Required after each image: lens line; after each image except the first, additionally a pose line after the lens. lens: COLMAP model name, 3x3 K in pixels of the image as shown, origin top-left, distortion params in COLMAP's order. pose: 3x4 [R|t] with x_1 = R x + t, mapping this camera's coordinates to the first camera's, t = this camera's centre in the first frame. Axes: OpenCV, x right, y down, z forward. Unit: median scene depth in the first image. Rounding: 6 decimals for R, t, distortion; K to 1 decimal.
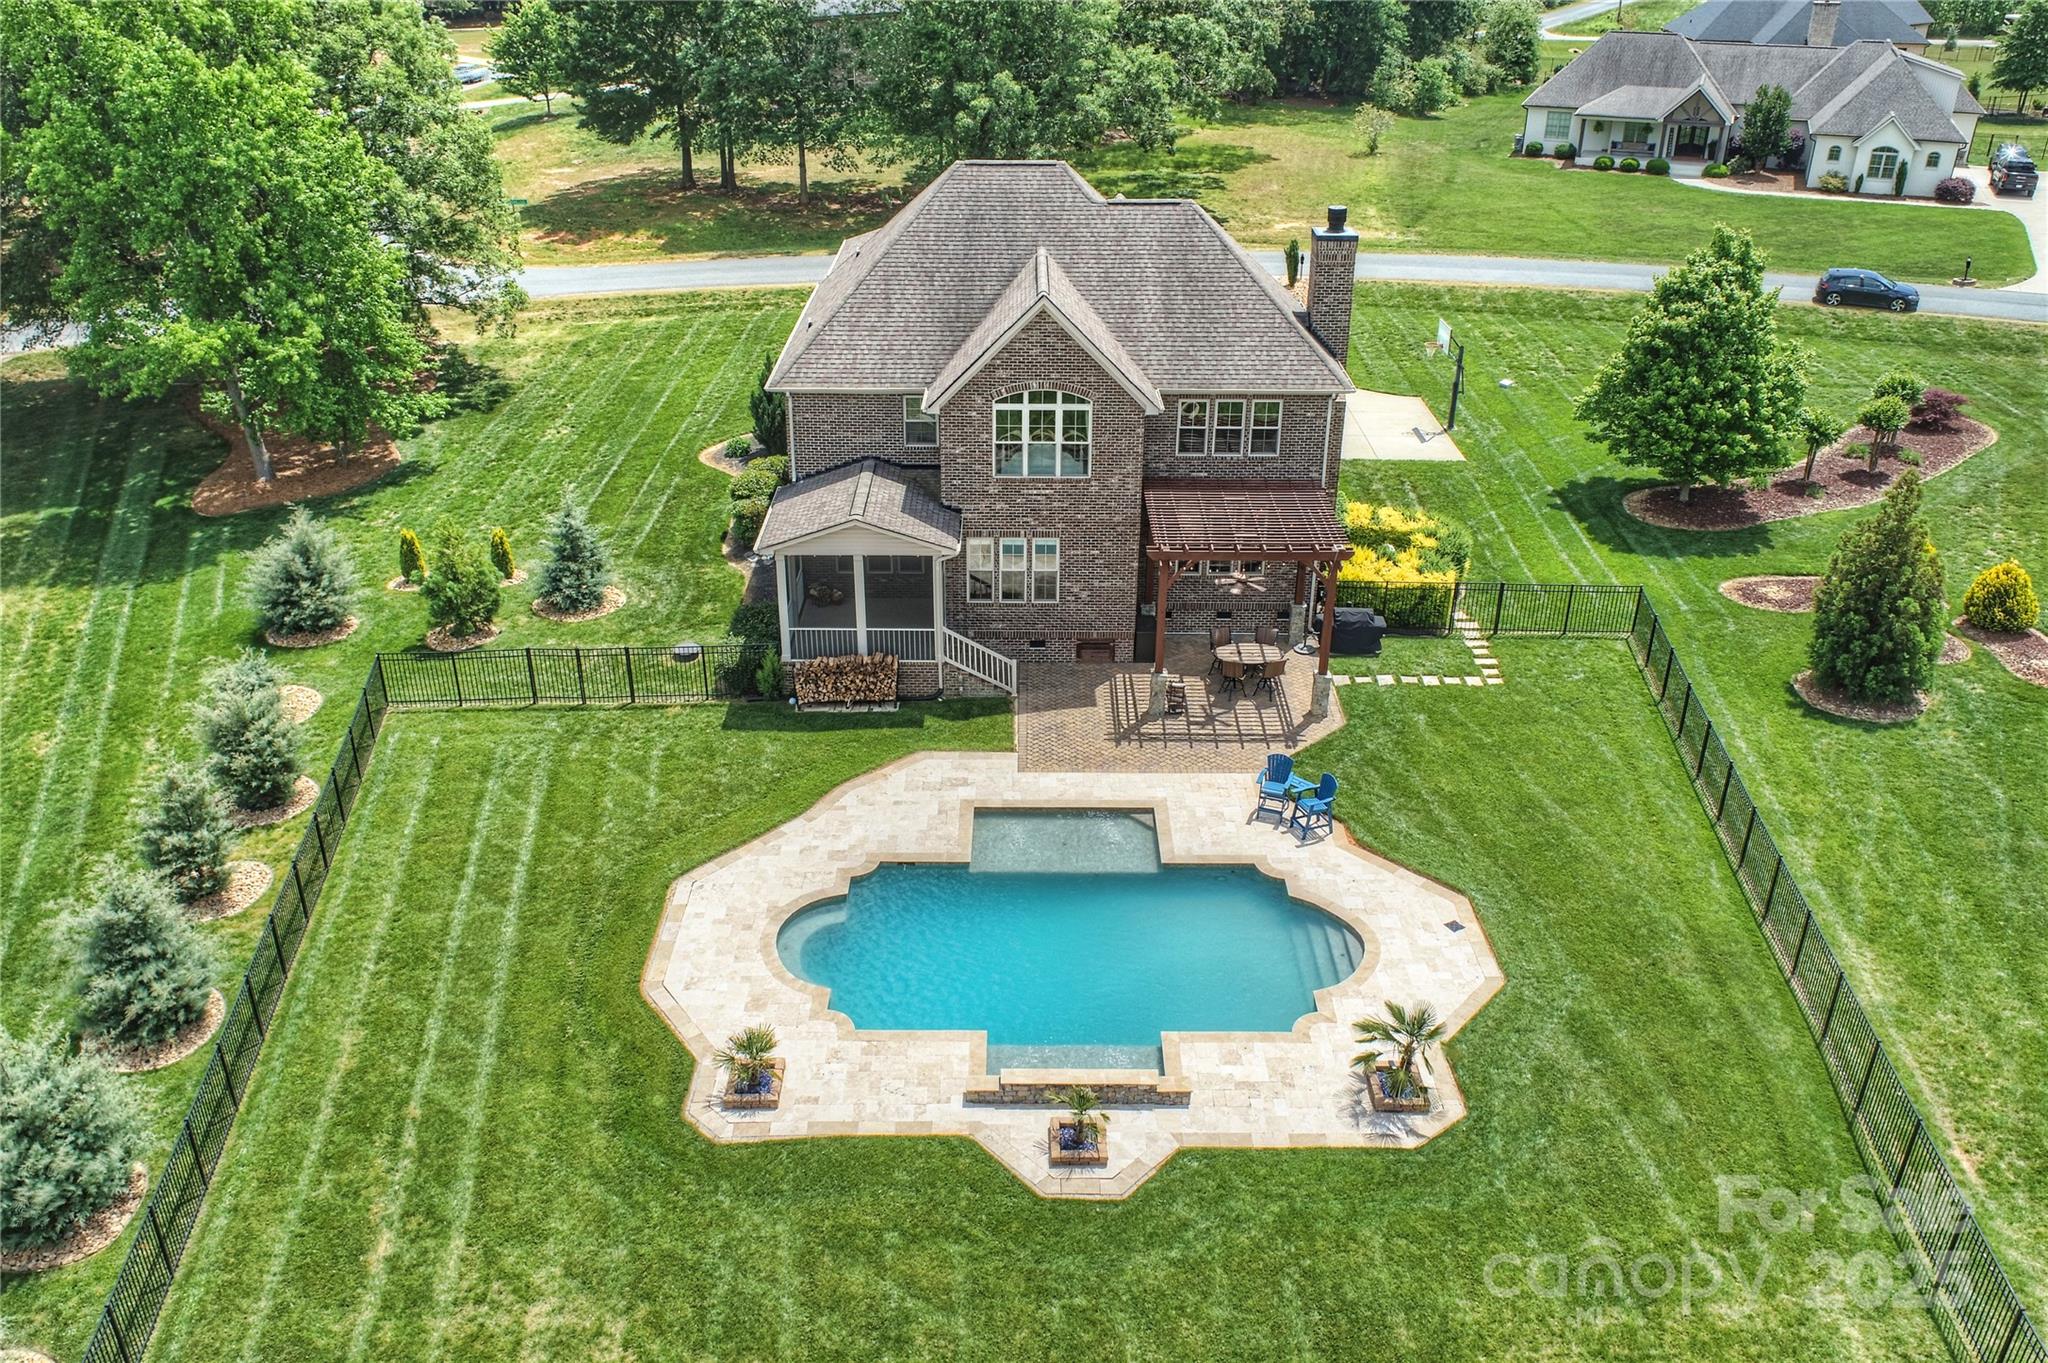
lens RADIAL K [[1310.5, 0, 1024.0], [0, 1310.5, 681.5], [0, 0, 1]] dist [-0.018227, 0.000875]
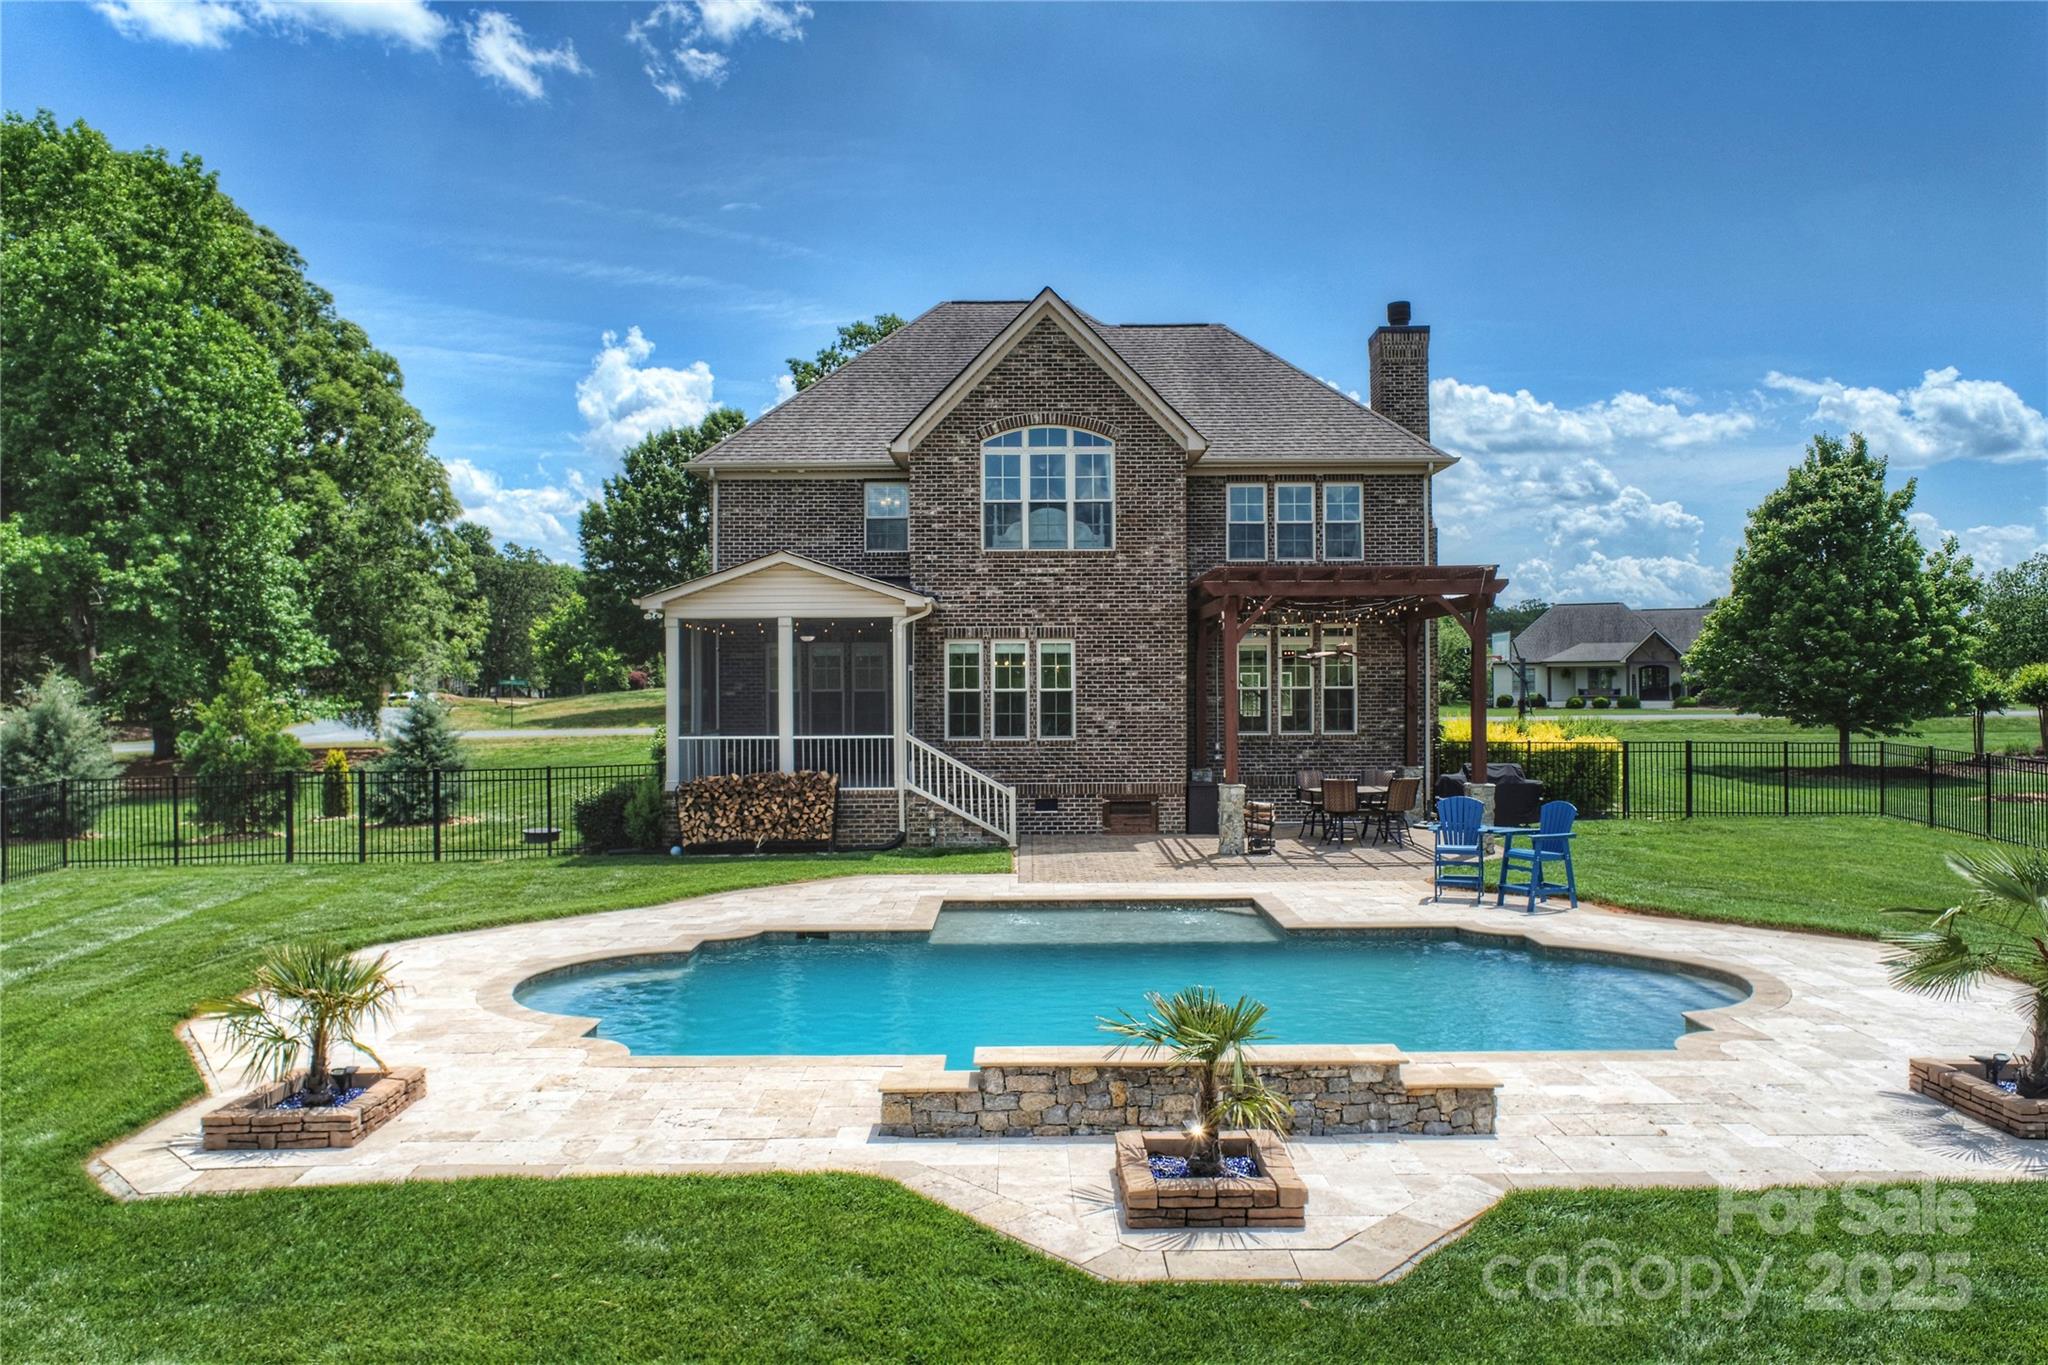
lens RADIAL K [[1310.5, 0, 1024.0], [0, 1310.5, 682.5], [0, 0, 1]] dist [-0.018227, 0.000875]
pose [[0.999936, -0.011215, 0.001350, -0.001869], [0.010755, 0.908714, -0.417281, 0.217656], [0.003453, 0.417269, 0.908776, 0.374963]]
